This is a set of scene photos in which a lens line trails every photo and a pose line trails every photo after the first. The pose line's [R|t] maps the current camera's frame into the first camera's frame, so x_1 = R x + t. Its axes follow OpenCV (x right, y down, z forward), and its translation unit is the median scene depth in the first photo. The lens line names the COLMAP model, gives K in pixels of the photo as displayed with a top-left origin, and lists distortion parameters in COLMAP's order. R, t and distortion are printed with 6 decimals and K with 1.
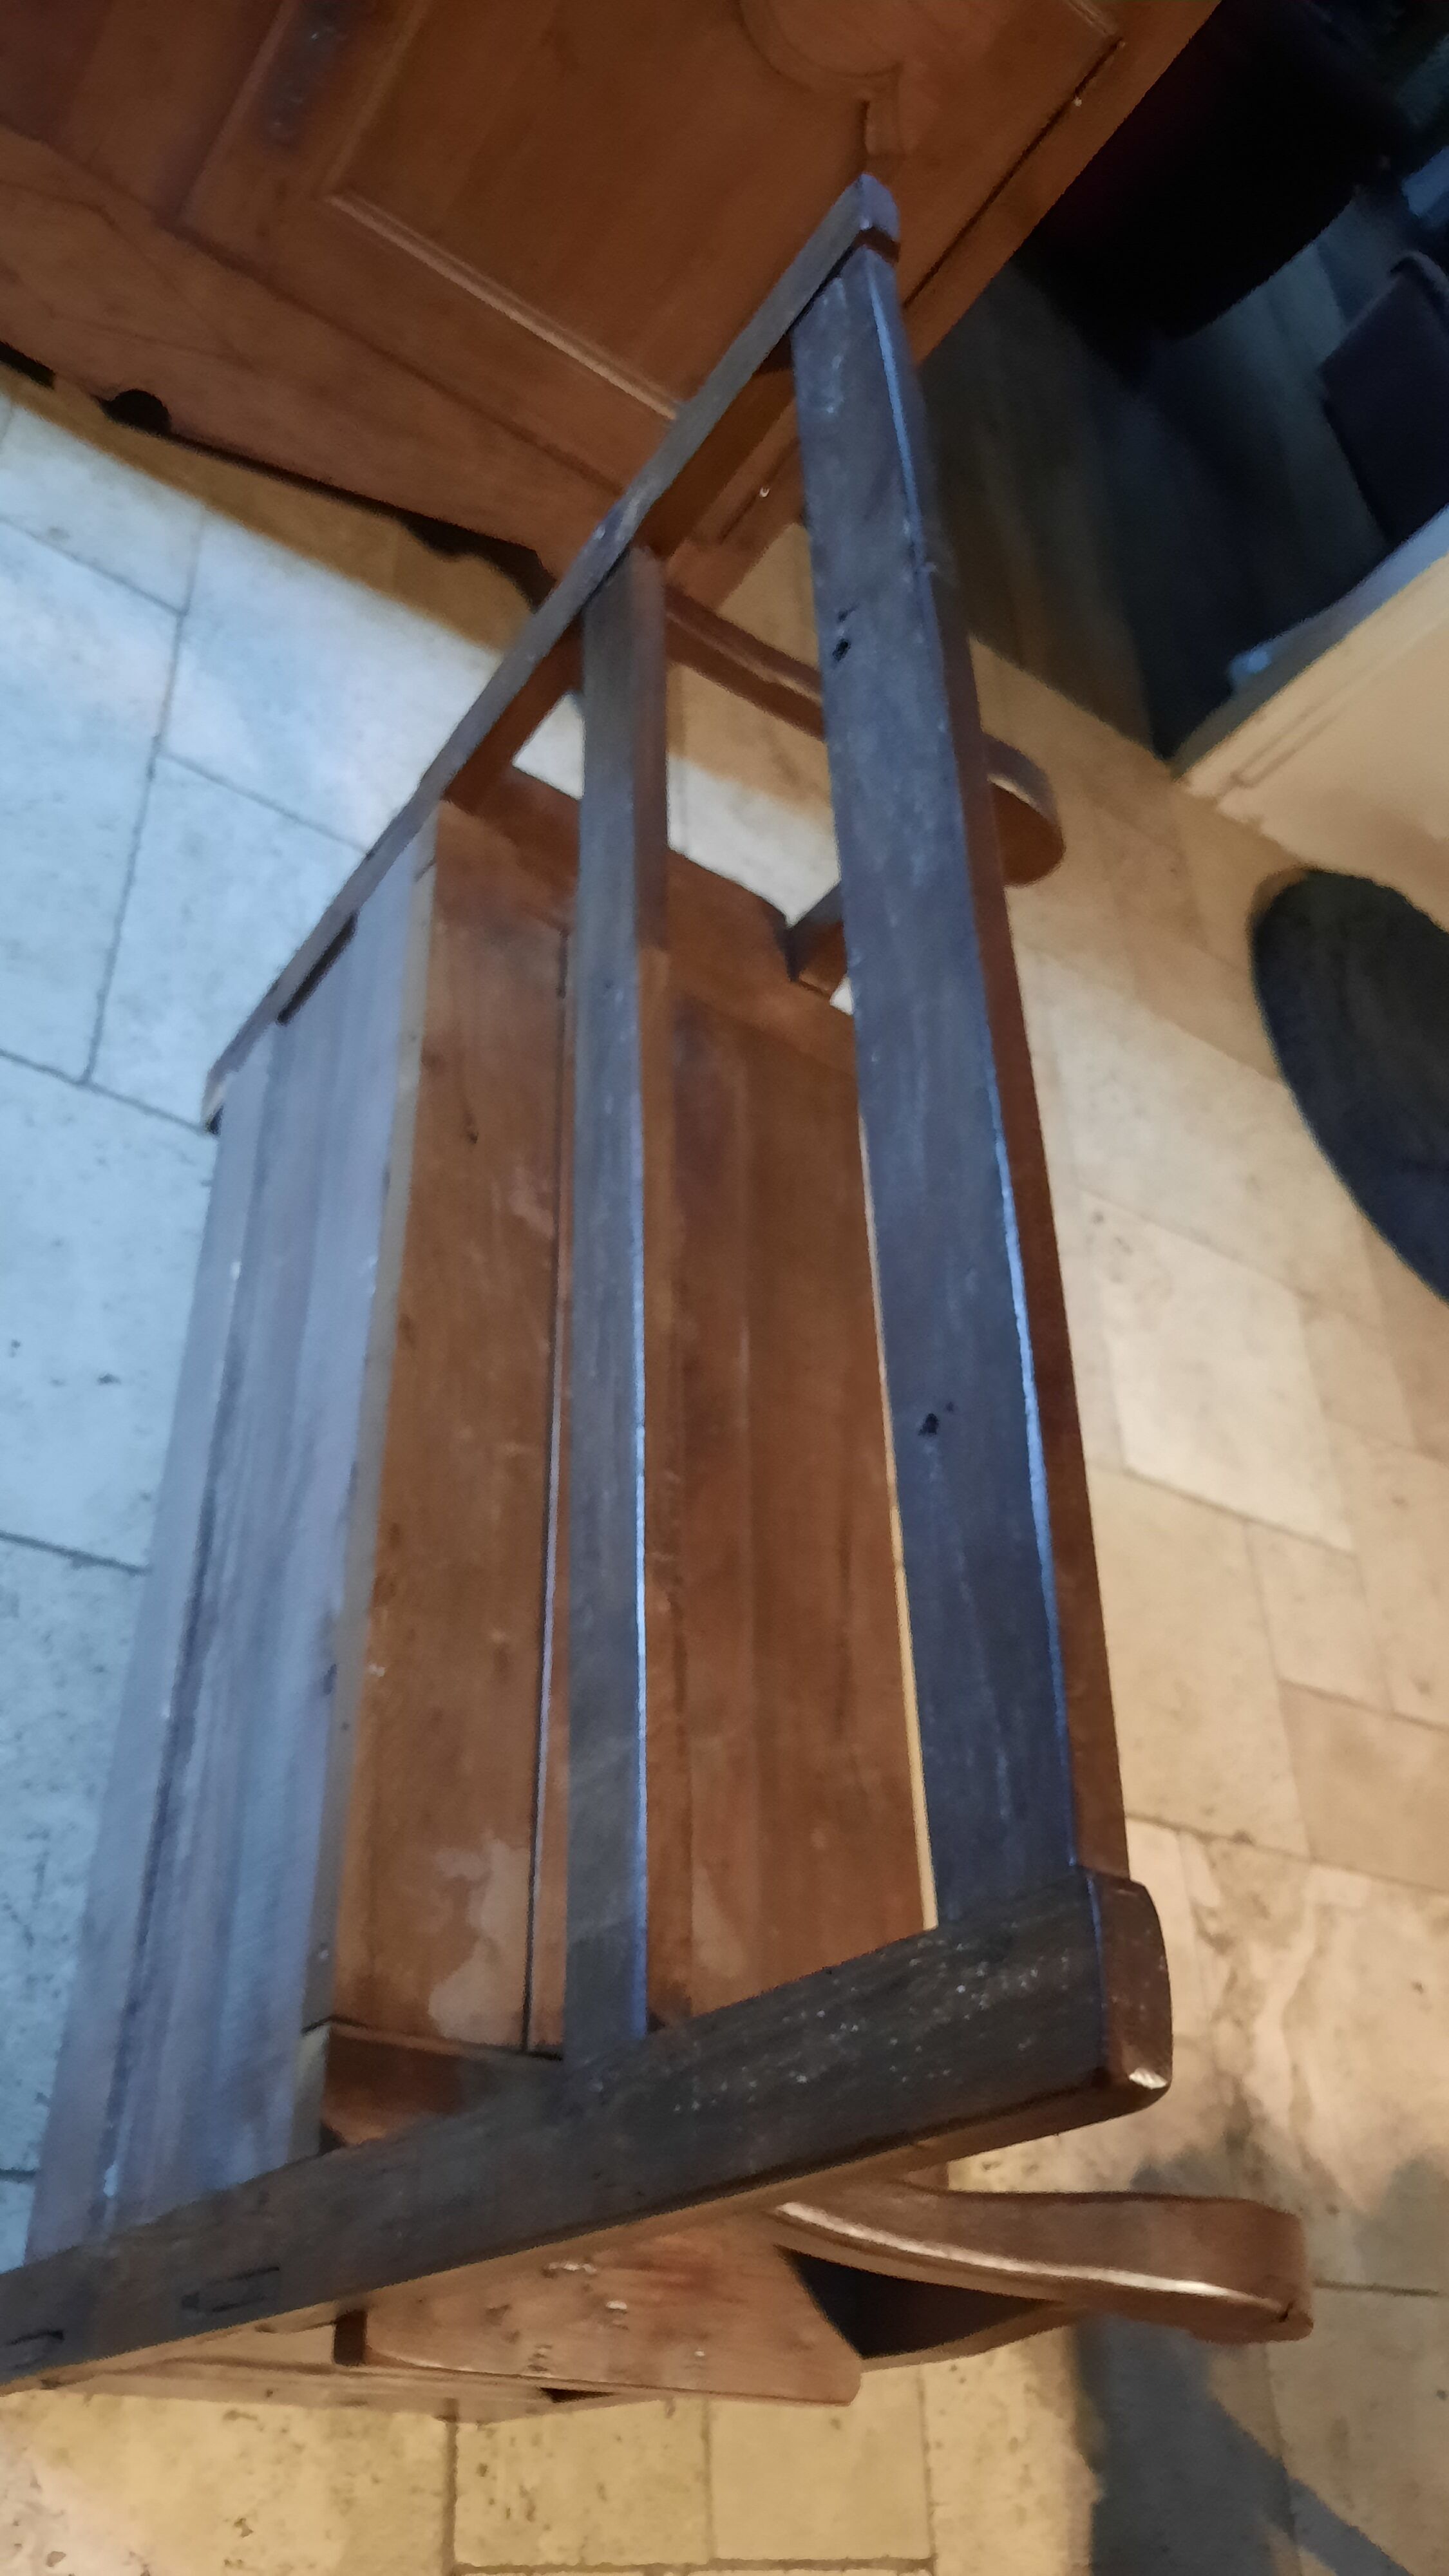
lens RADIAL K [[1943.3, 0, 666.1], [0, 1943.3, 1284.0], [0, 0, 1]] dist [0.029888, -0.039274]
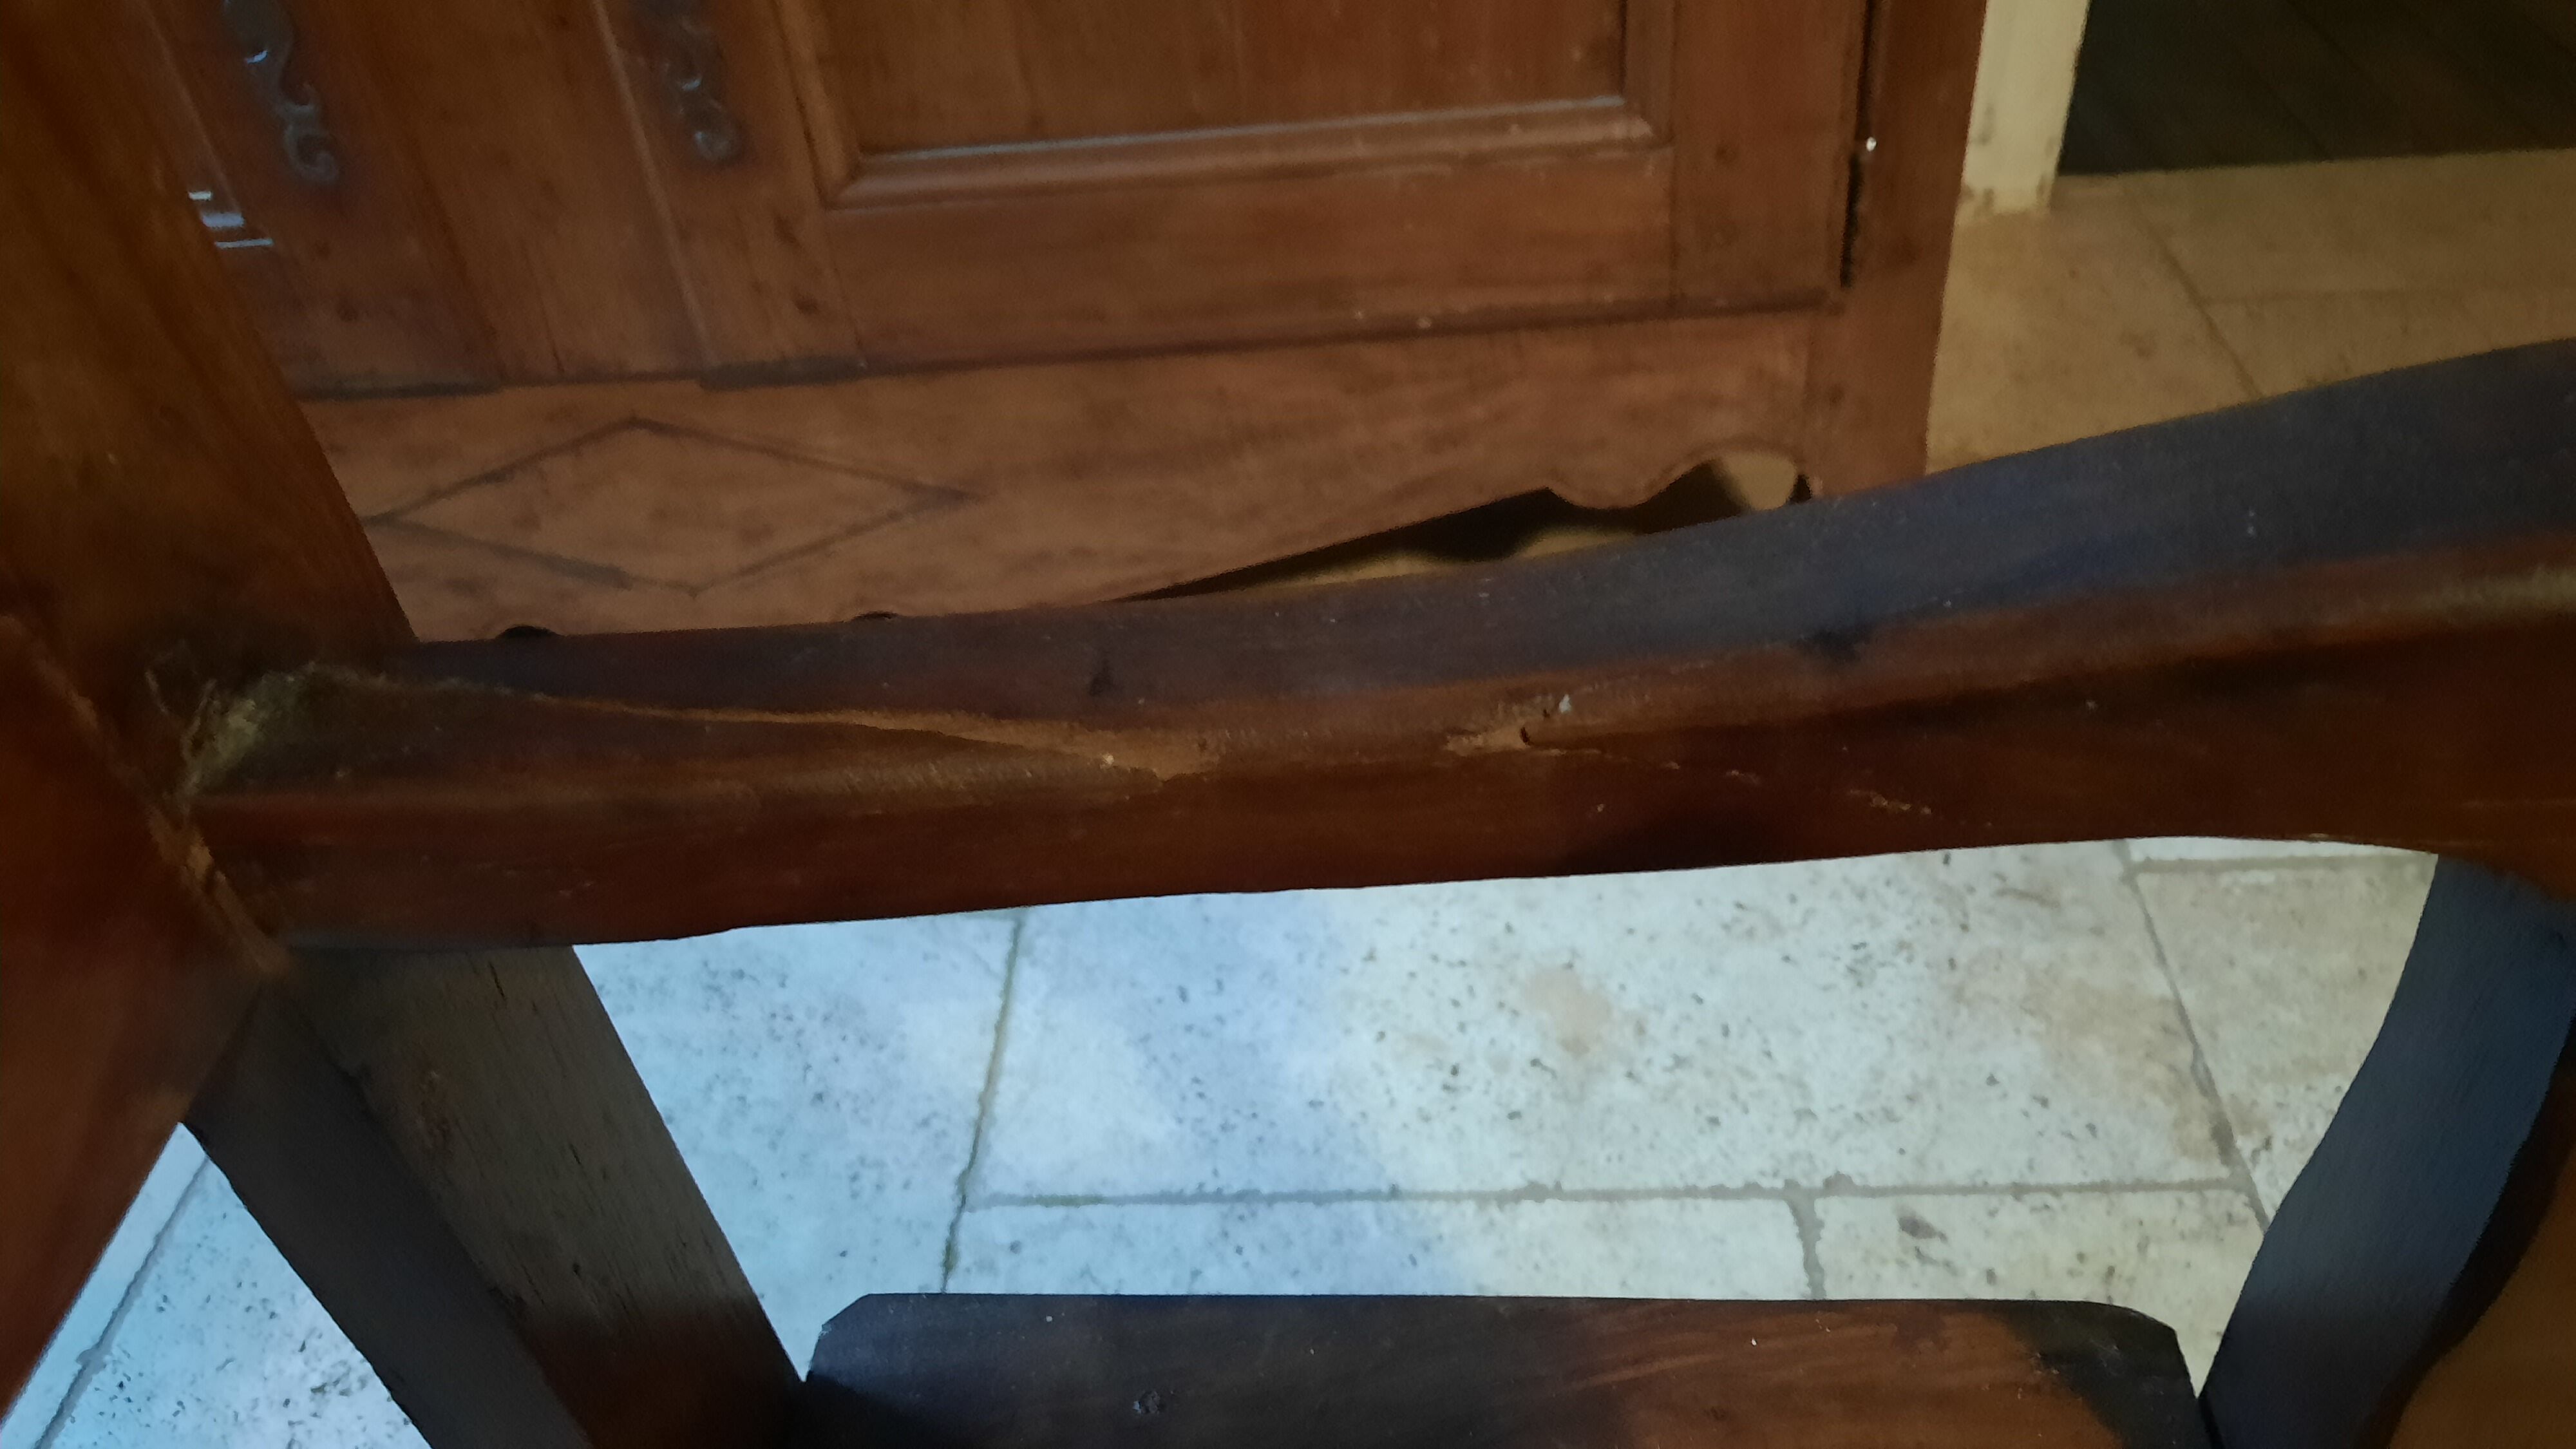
lens RADIAL K [[1872.6, 0, 1301.7], [0, 1872.6, 723.9], [0, 0, 1]] dist [0.072269, -0.078424]
pose [[0.762827, -0.459657, -0.454764, 0.151779], [0.319971, 0.879510, -0.352250, -0.273805], [0.561883, 0.123195, 0.817992, 0.947227]]
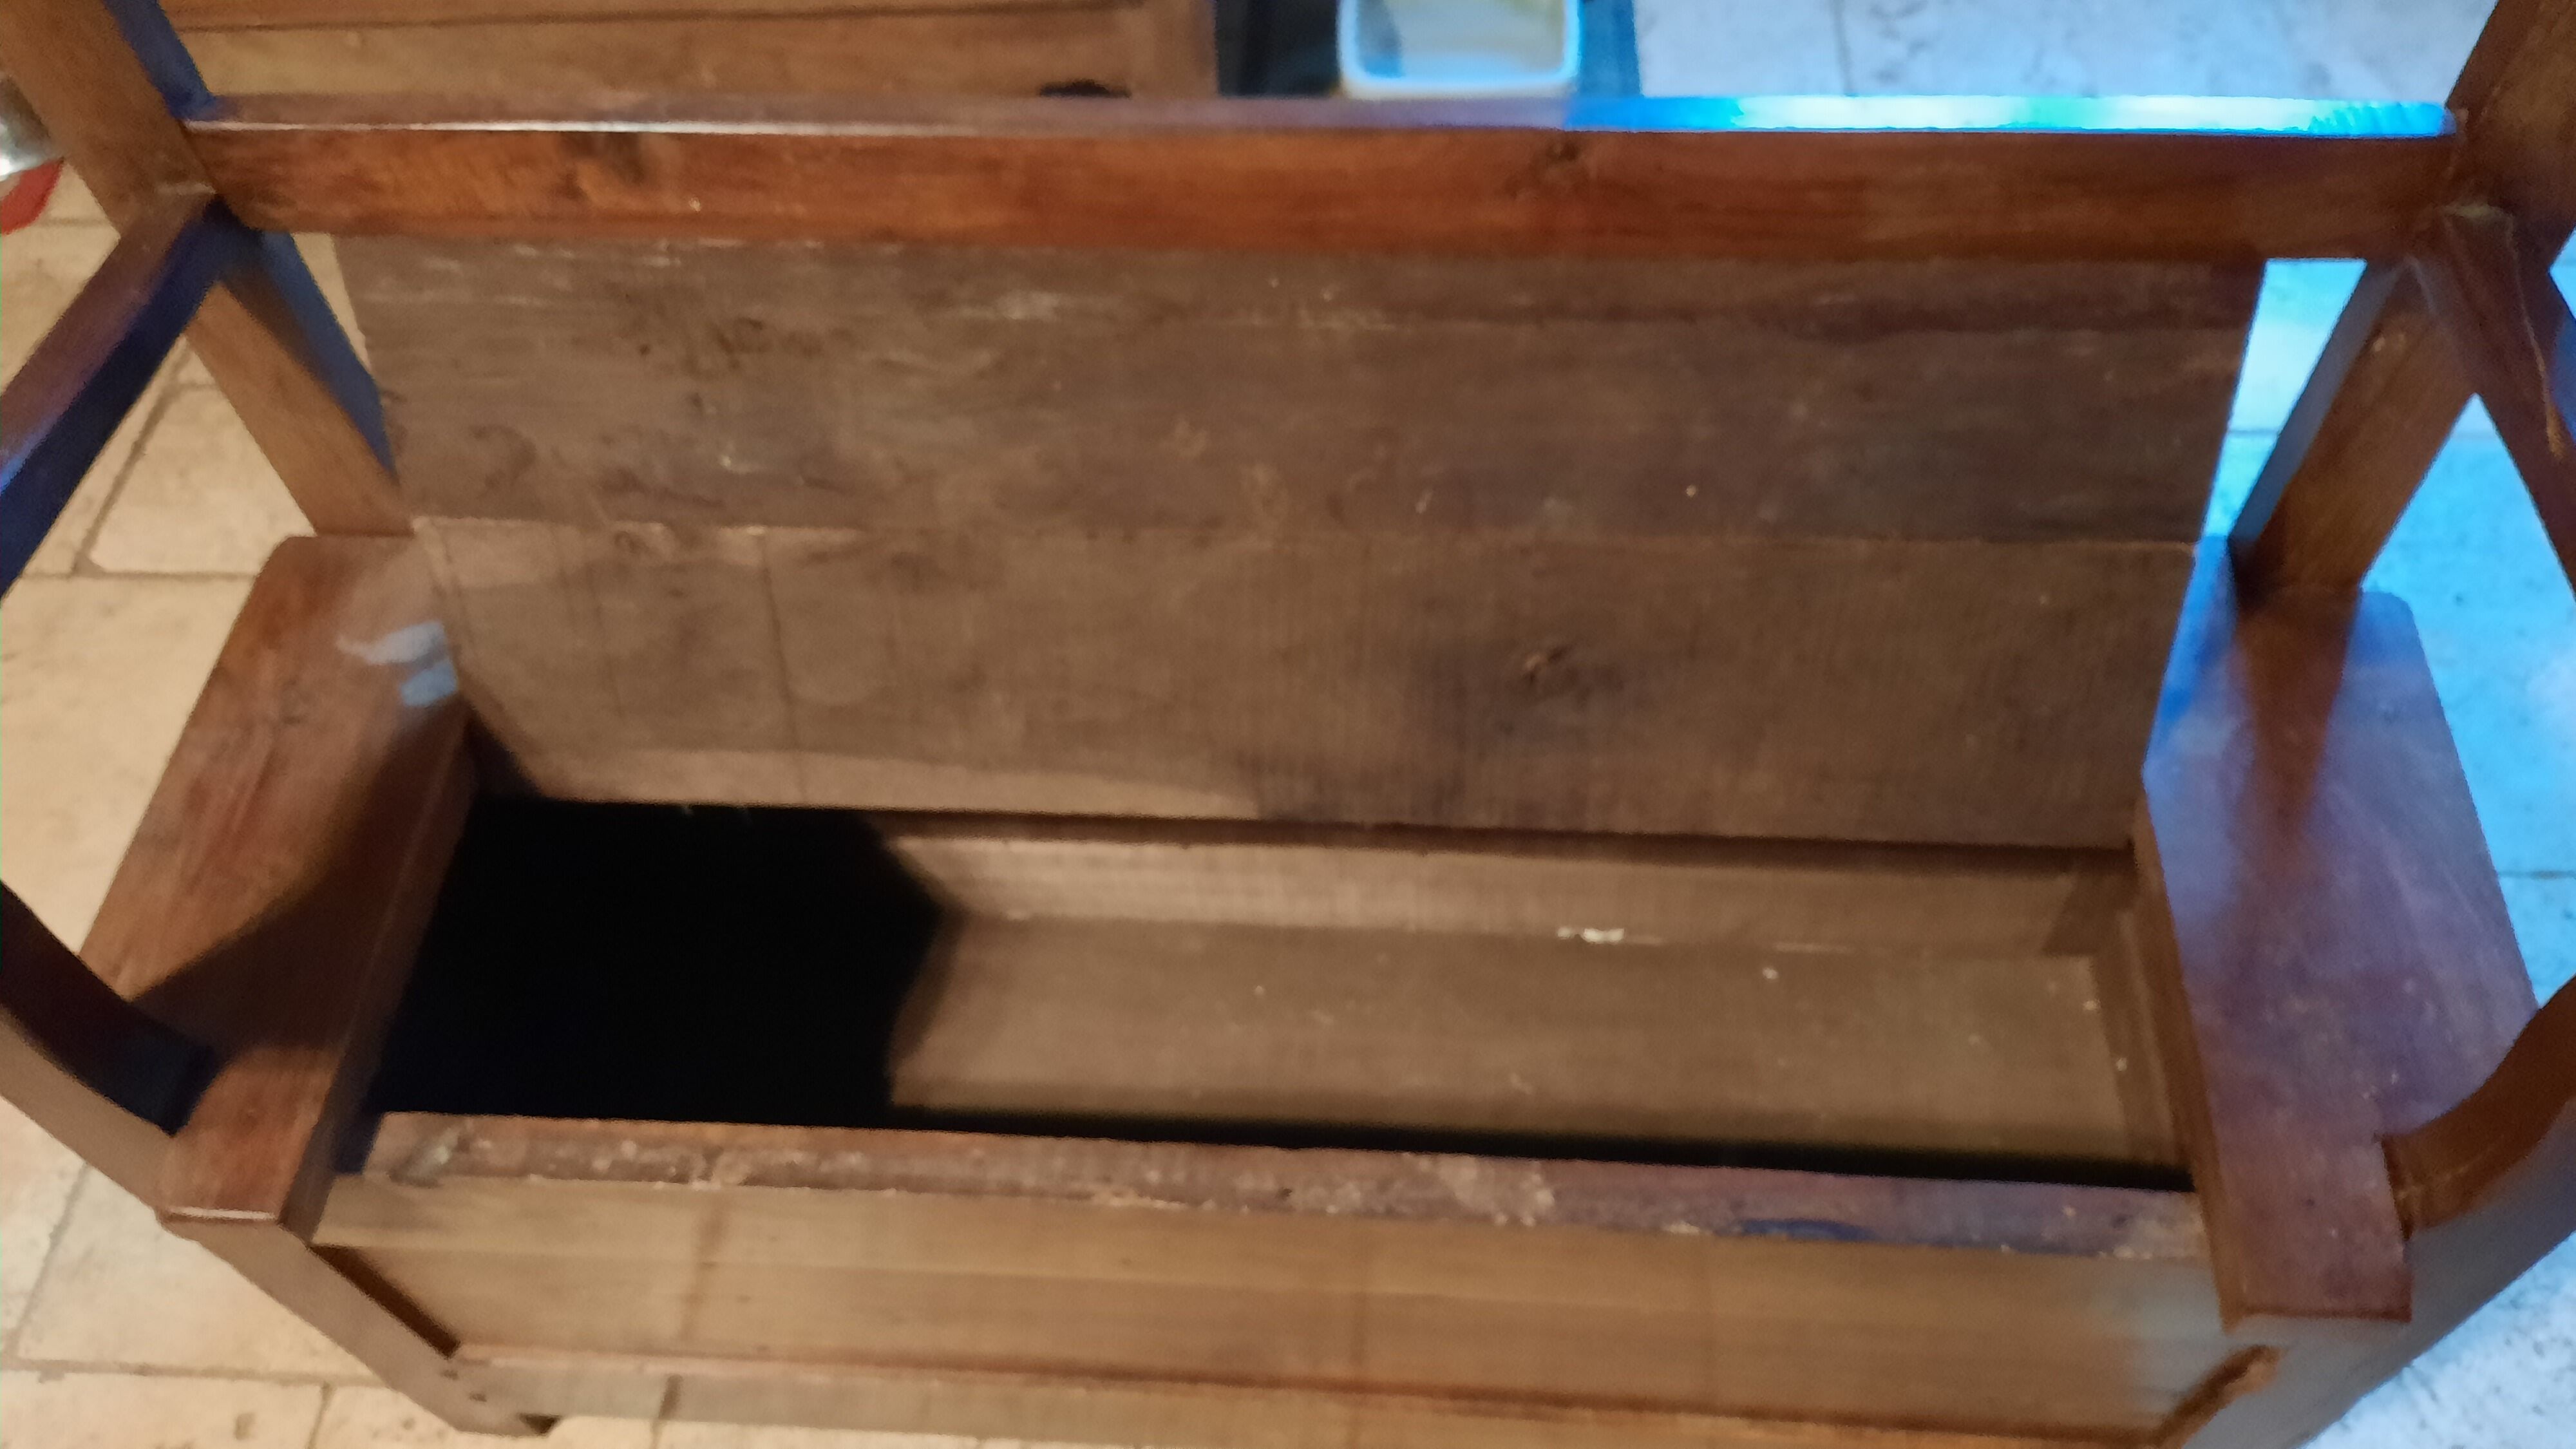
lens RADIAL K [[1943.3, 0, 1294.5], [0, 1943.3, 728.9], [0, 0, 1]] dist [0.029888, -0.039274]
pose [[-0.081619, 0.324857, -0.942235, 0.664866], [-0.823381, 0.510720, 0.247406, -0.131980], [0.561589, 0.796011, 0.225797, 0.820565]]
